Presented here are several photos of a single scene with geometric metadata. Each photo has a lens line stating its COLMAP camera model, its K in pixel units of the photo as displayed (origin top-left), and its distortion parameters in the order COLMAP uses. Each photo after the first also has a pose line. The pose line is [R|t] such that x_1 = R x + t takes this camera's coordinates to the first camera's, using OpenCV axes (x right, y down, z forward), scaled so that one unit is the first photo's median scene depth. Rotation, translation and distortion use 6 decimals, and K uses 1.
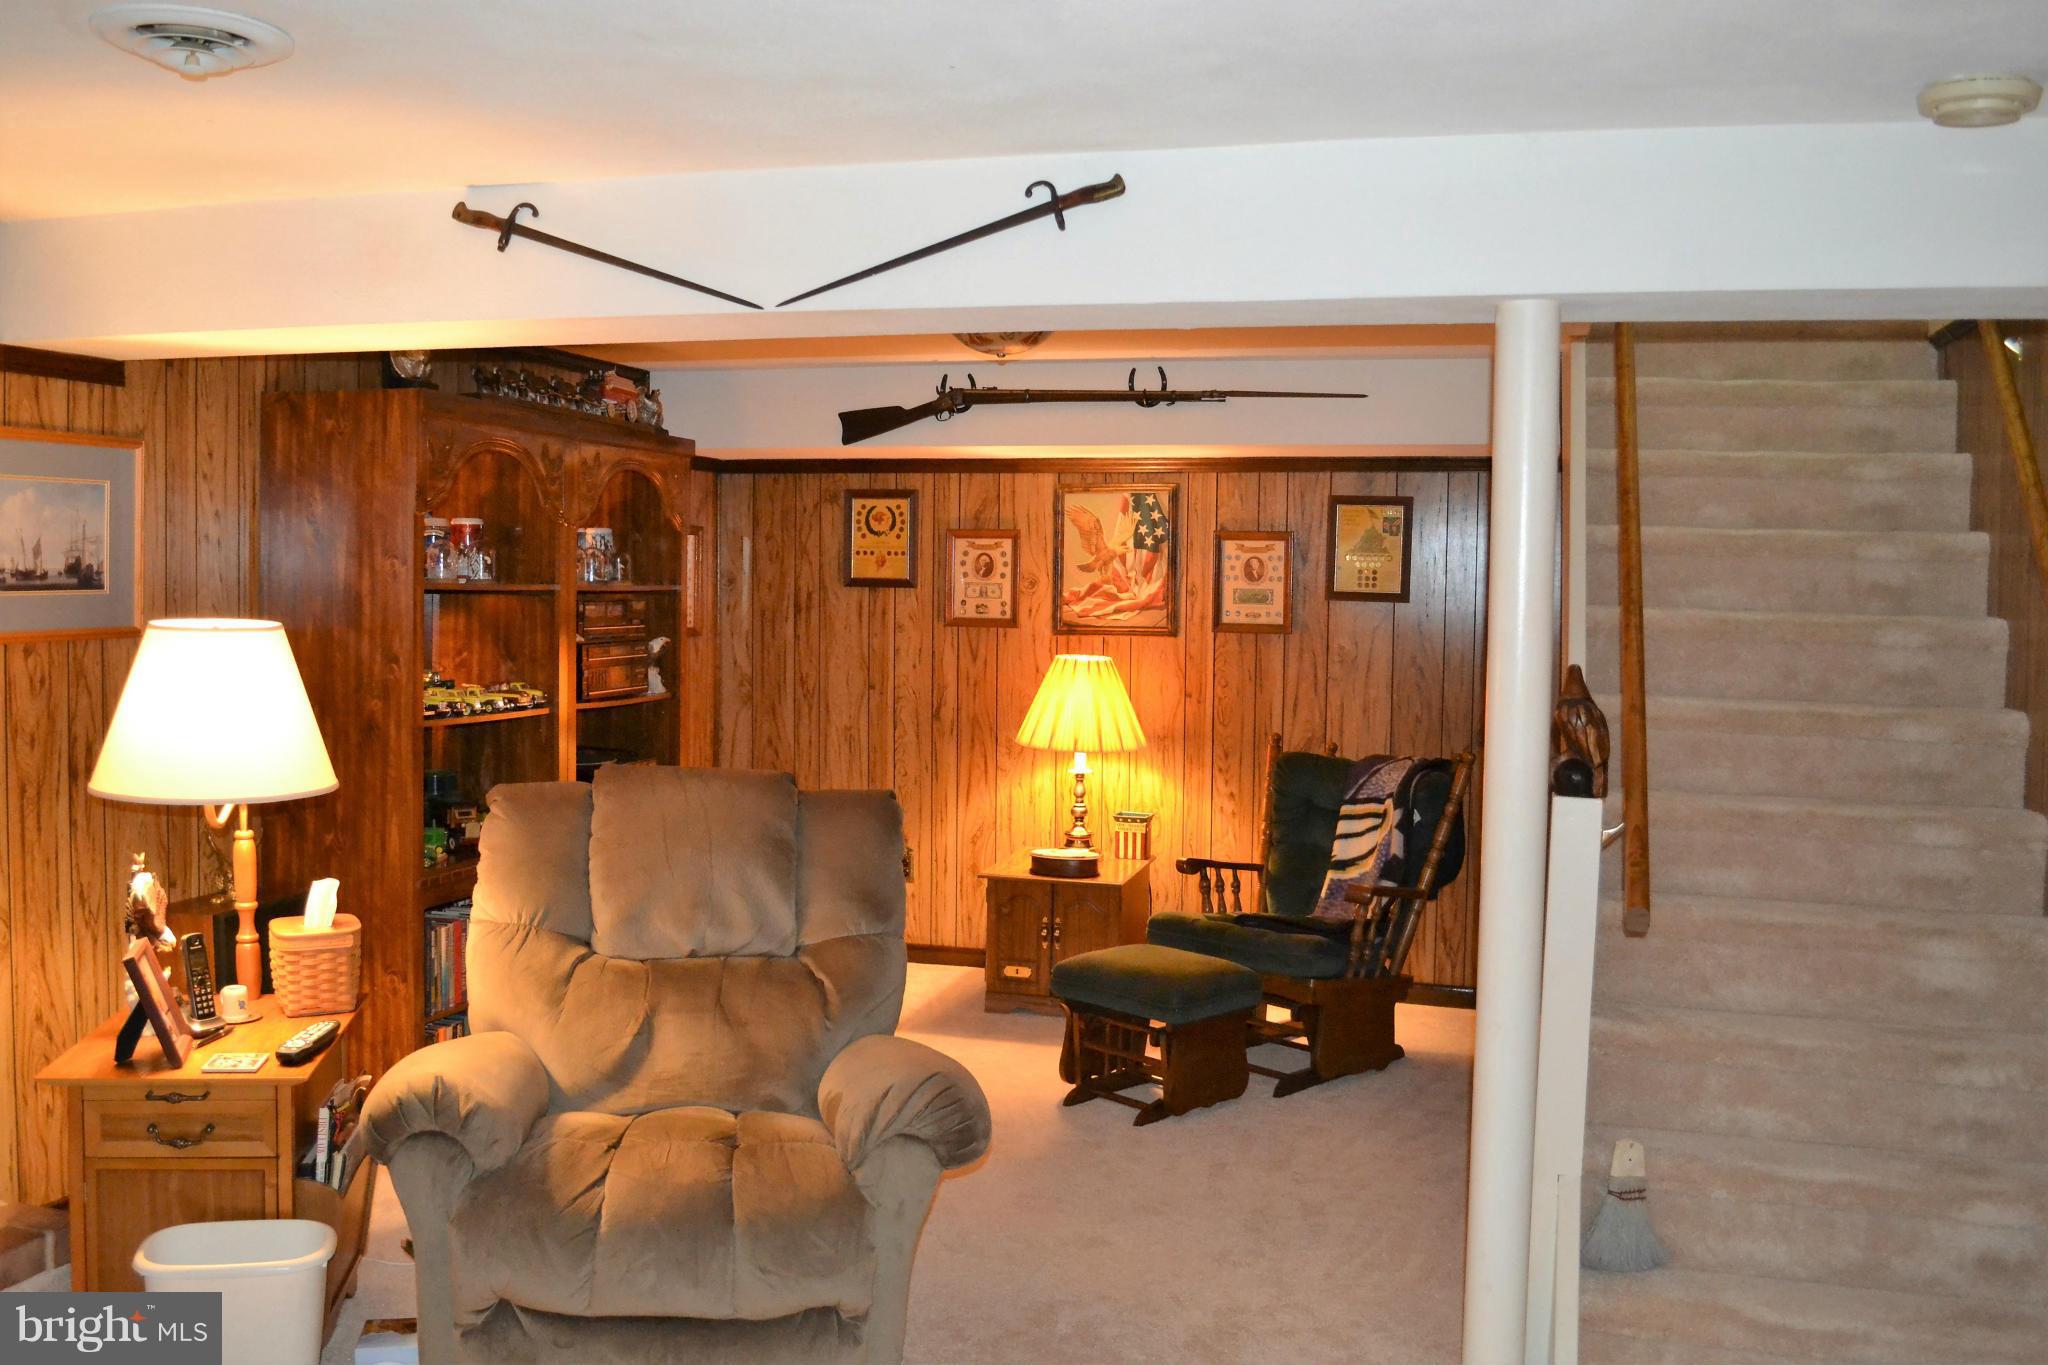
lens RADIAL K [[1729.1, 0, 1090.5], [0, 1729.1, 689.0], [0, 0, 1]] dist [-0.070539, 0.001432]
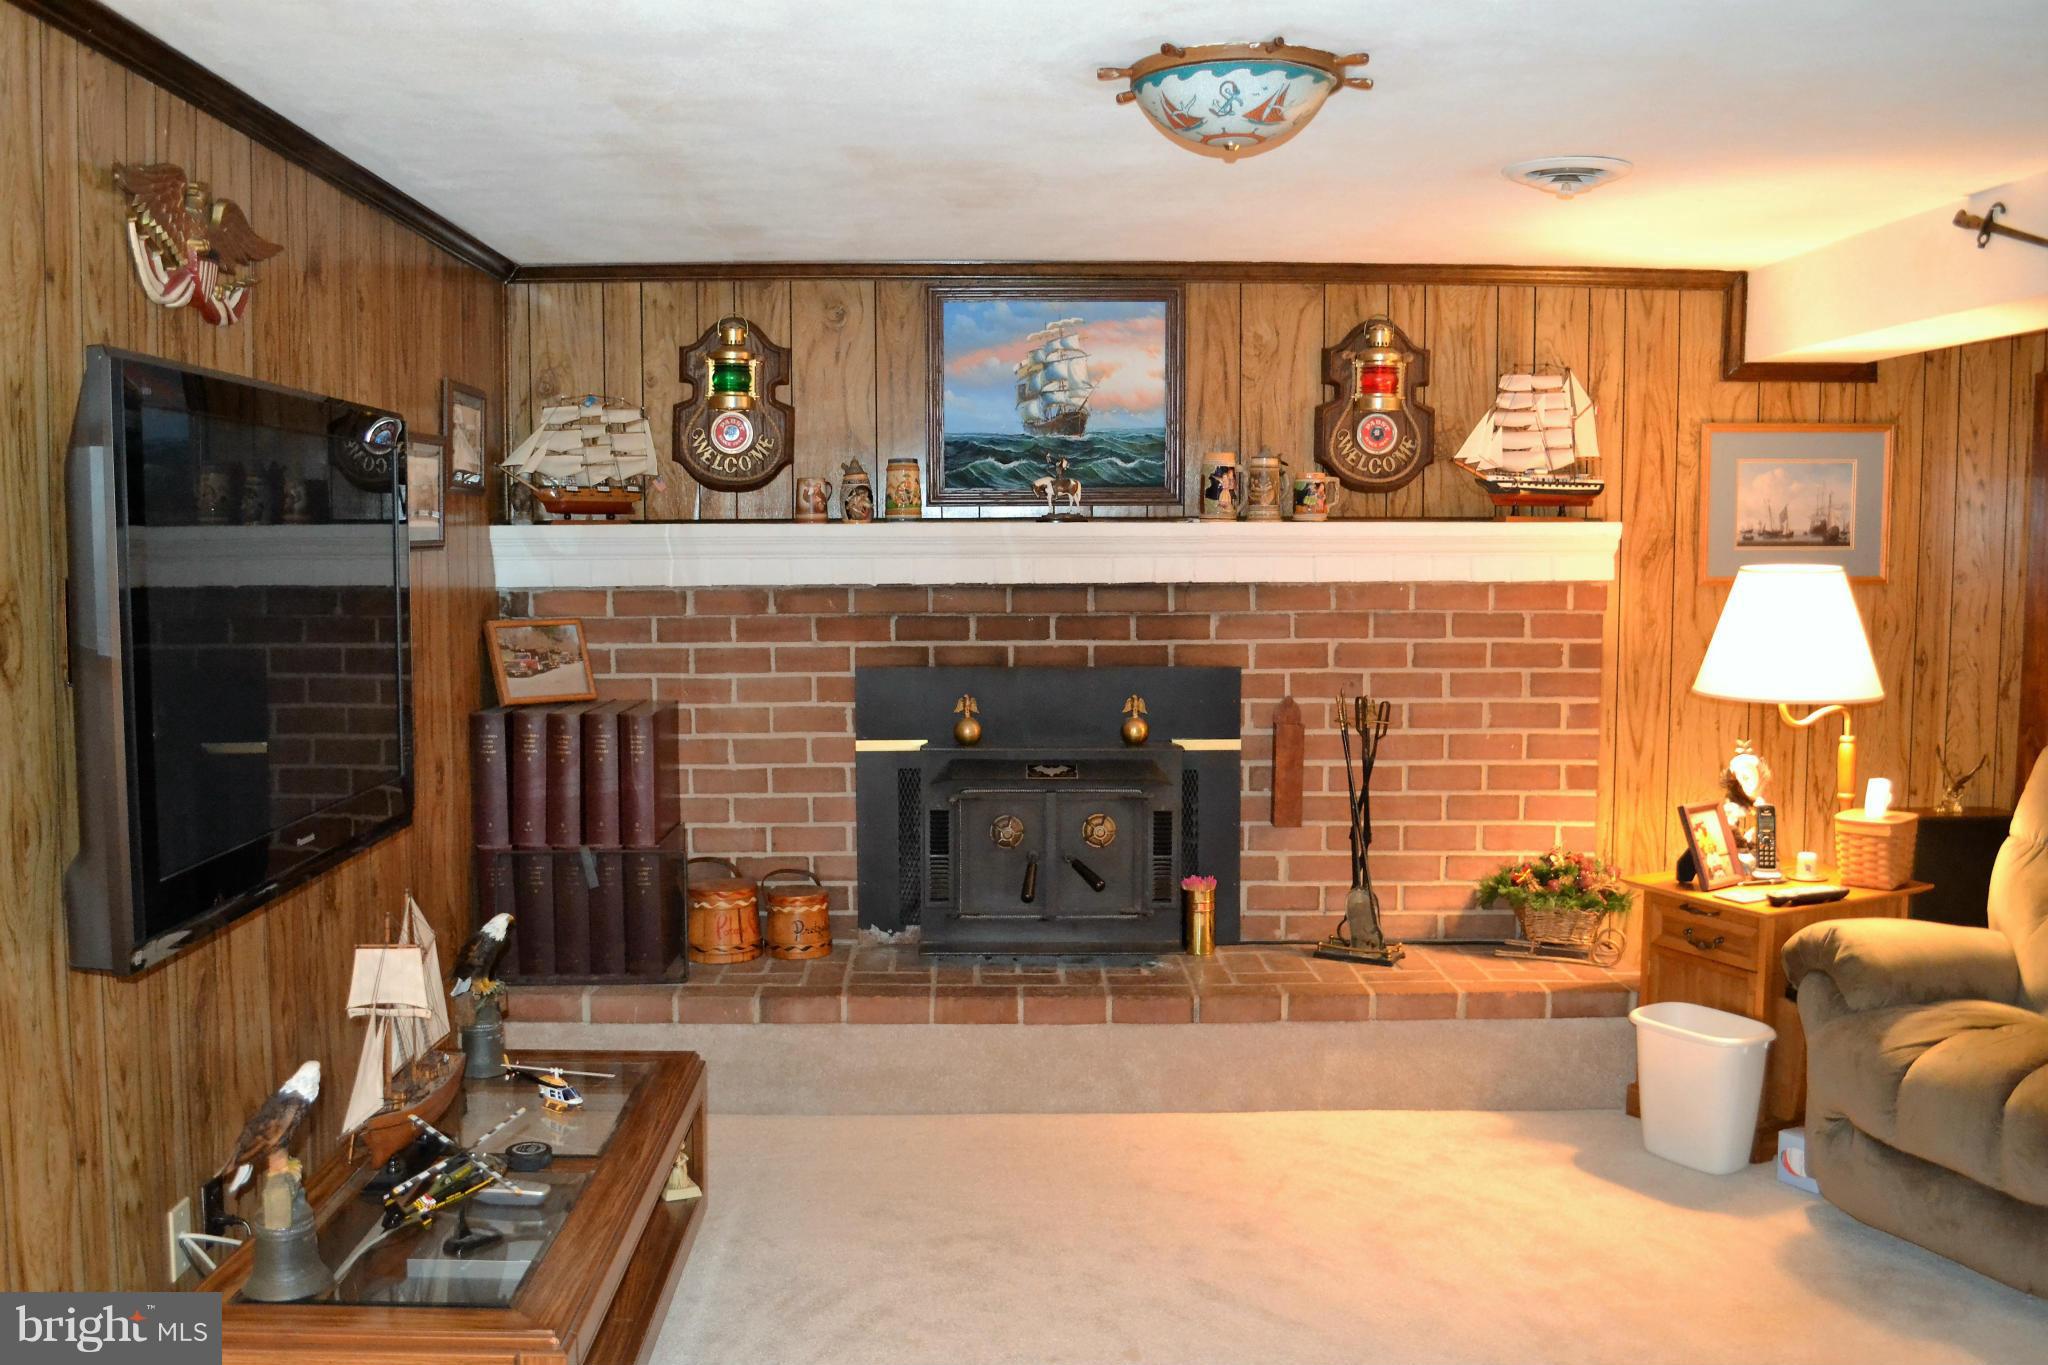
lens RADIAL K [[1729.1, 0, 1090.5], [0, 1729.1, 689.0], [0, 0, 1]] dist [-0.070539, 0.001432]
pose [[0.339145, 0.067363, -0.938319, 0.442824], [-0.053674, 0.997194, 0.052190, 0.011763], [0.939202, 0.032663, 0.341809, 0.039516]]
